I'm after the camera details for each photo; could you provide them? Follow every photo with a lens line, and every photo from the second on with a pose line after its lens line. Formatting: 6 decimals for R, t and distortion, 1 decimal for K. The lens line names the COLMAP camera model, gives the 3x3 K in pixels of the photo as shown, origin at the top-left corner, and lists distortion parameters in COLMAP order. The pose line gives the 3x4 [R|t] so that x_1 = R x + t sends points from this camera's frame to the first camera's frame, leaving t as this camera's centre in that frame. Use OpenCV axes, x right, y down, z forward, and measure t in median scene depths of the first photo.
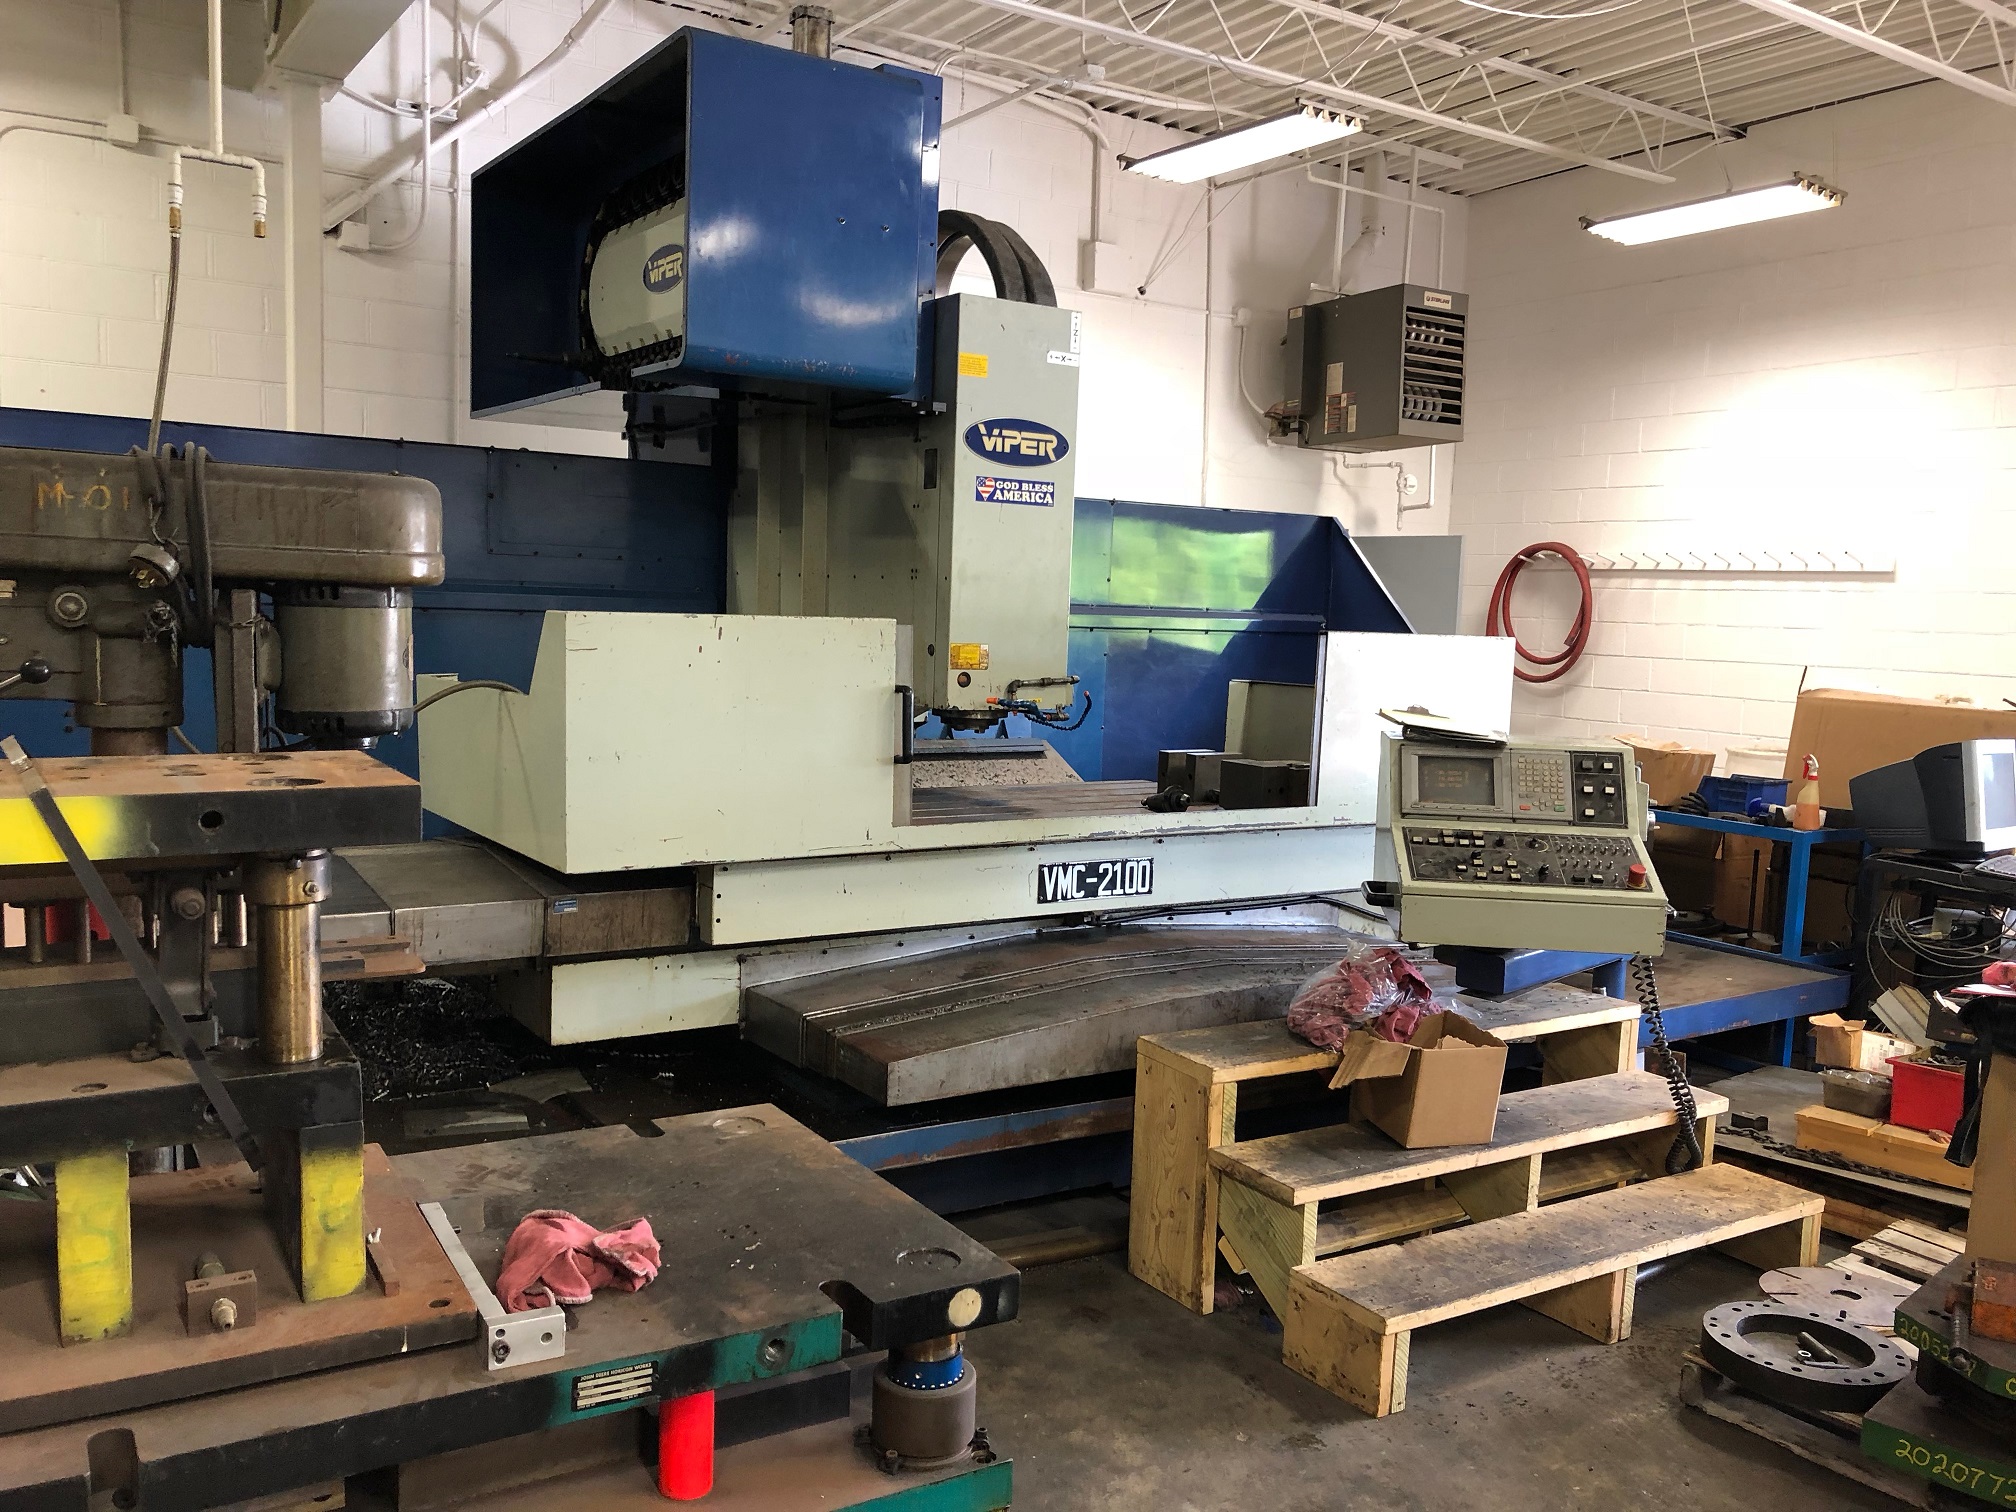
lens RADIAL K [[1673.3, 0, 1006.0], [0, 1673.3, 790.0], [0, 0, 1]] dist [0.051381, -0.070803]
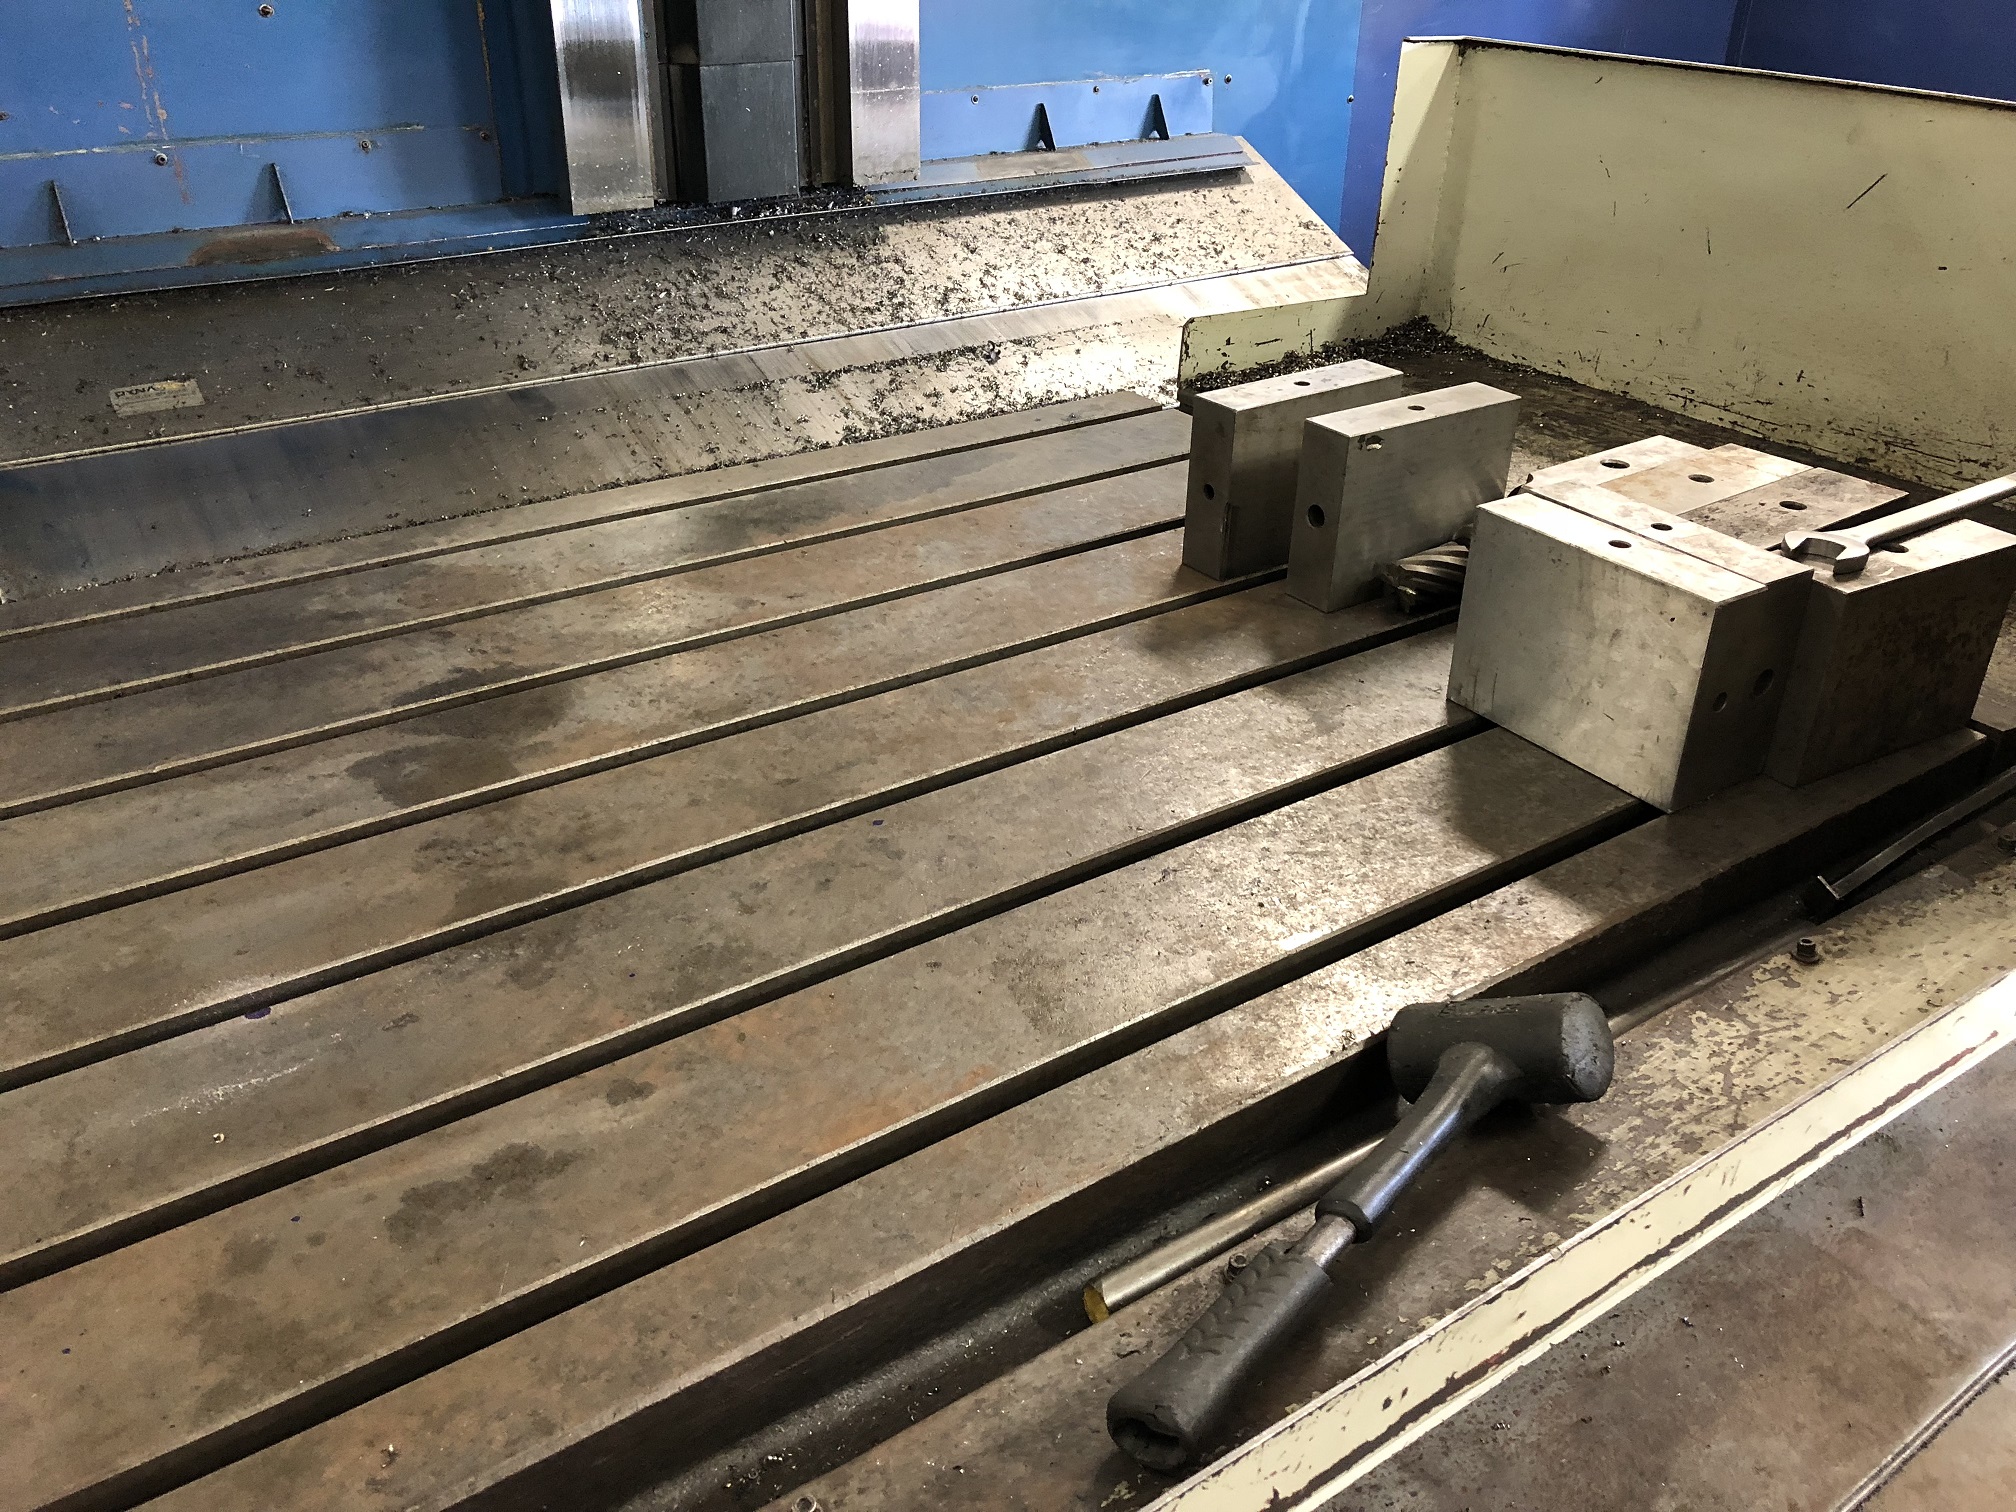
lens RADIAL K [[1656.5, 0, 1017.6], [0, 1656.5, 736.6], [0, 0, 1]] dist [-0.008019, 0.035081]
pose [[0.999391, -0.032025, 0.013871, -0.068475], [0.024338, 0.924388, 0.380676, -0.071552], [-0.025013, -0.380106, 0.924605, 0.690575]]
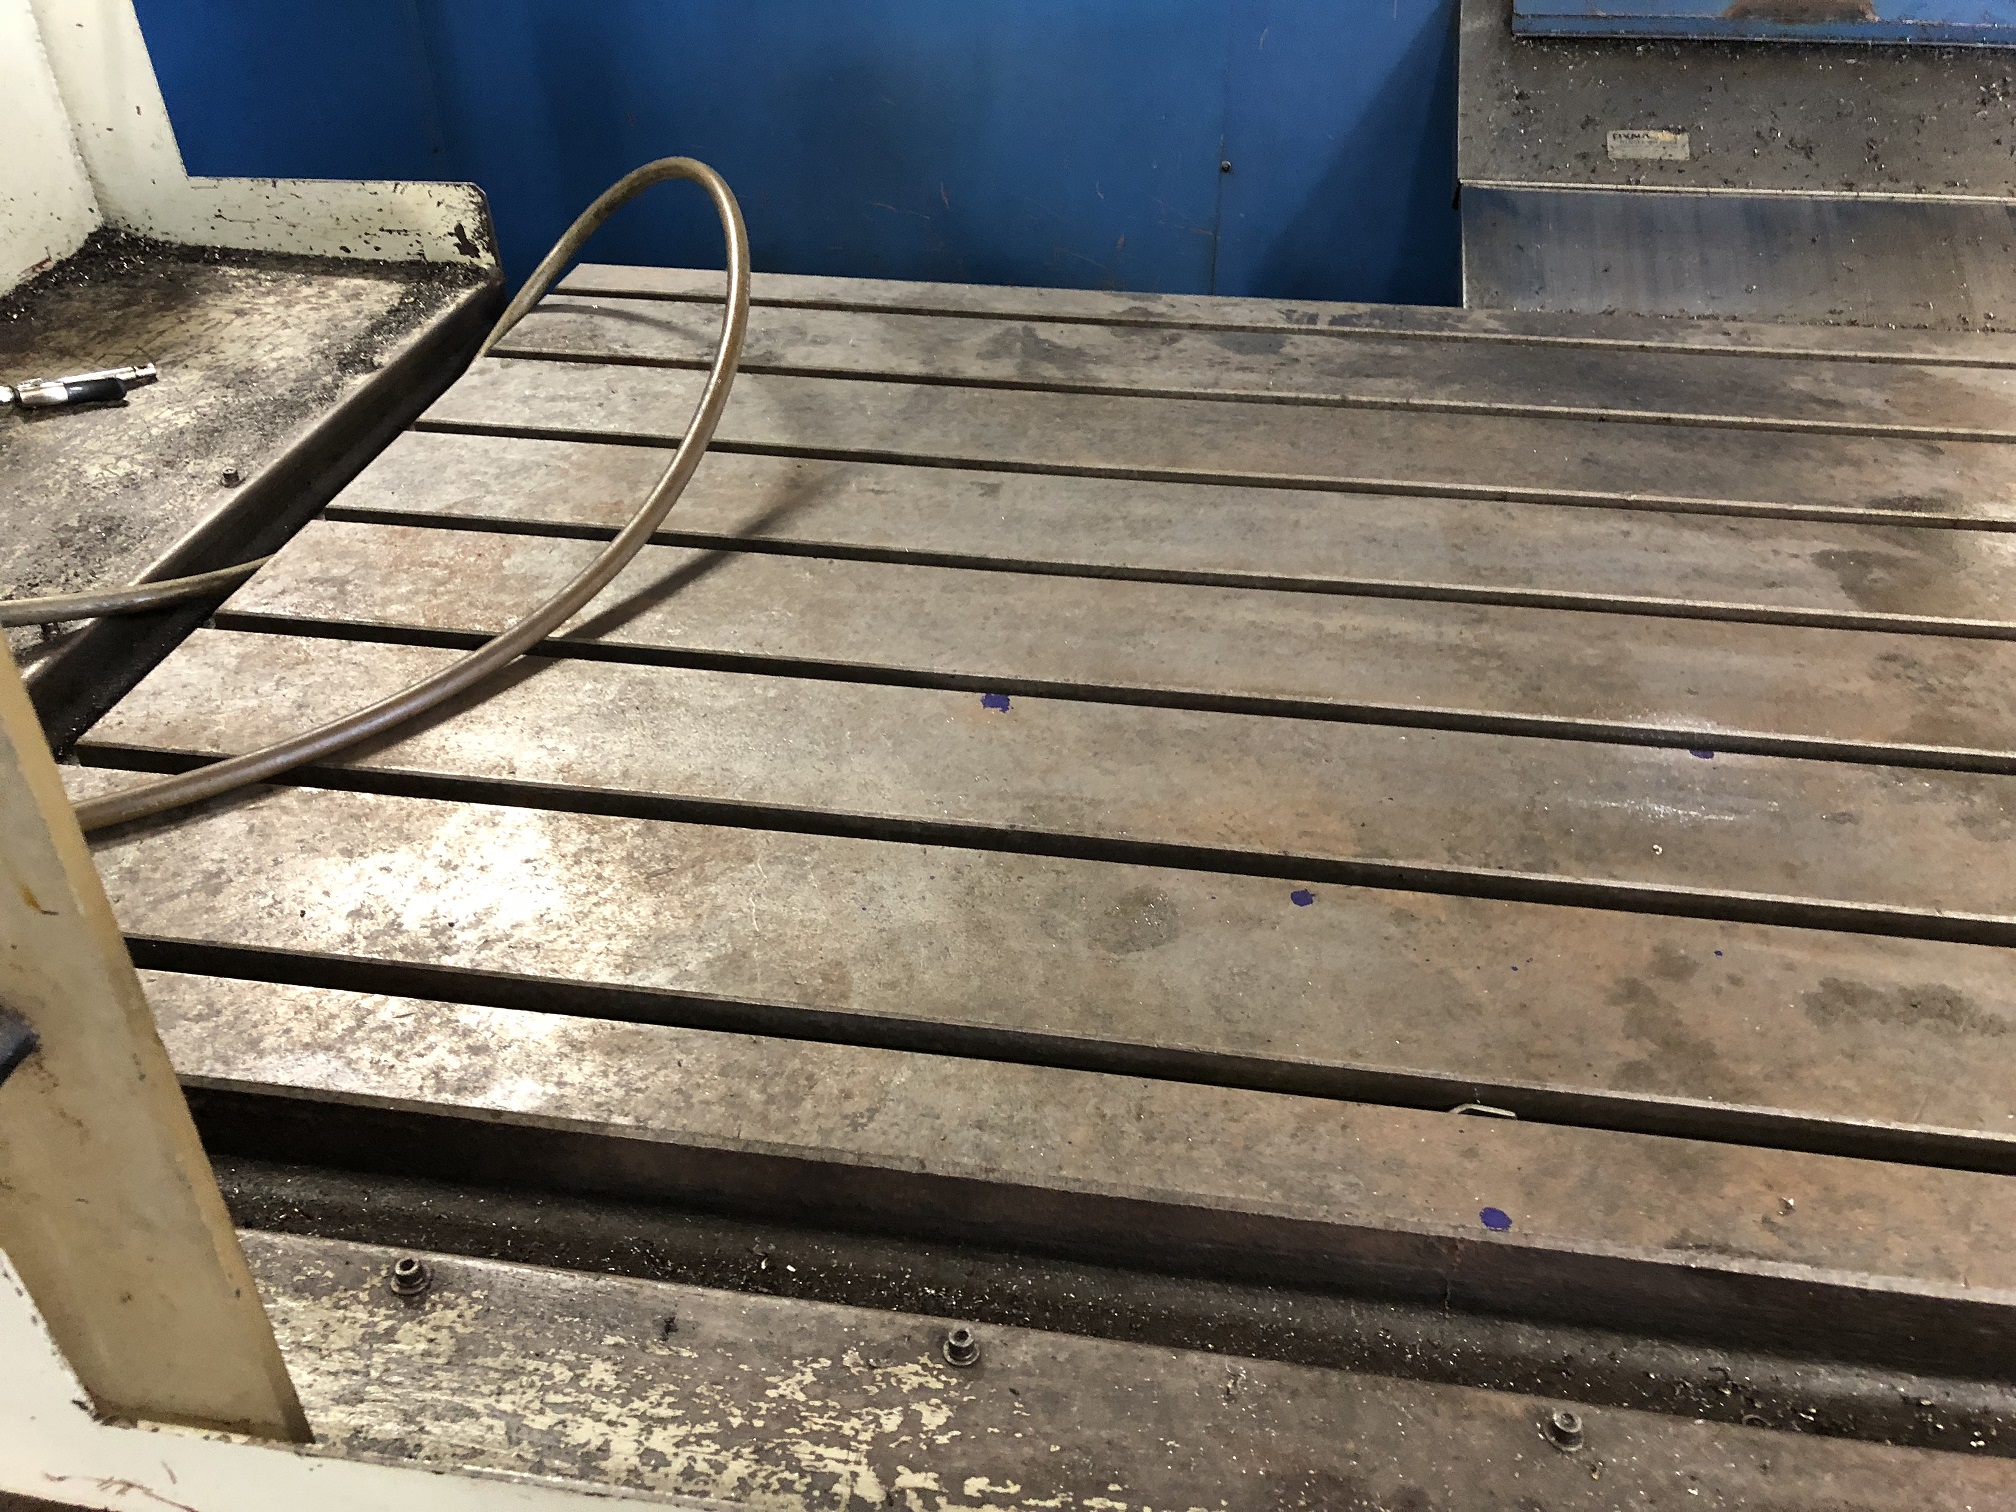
lens RADIAL K [[1656.5, 0, 1017.6], [0, 1656.5, 736.6], [0, 0, 1]] dist [-0.008019, 0.035081]
pose [[0.740317, 0.349611, -0.574198, -0.097303], [-0.031520, 0.871245, 0.489835, -0.068117], [0.671519, -0.344535, 0.656017, 0.675714]]
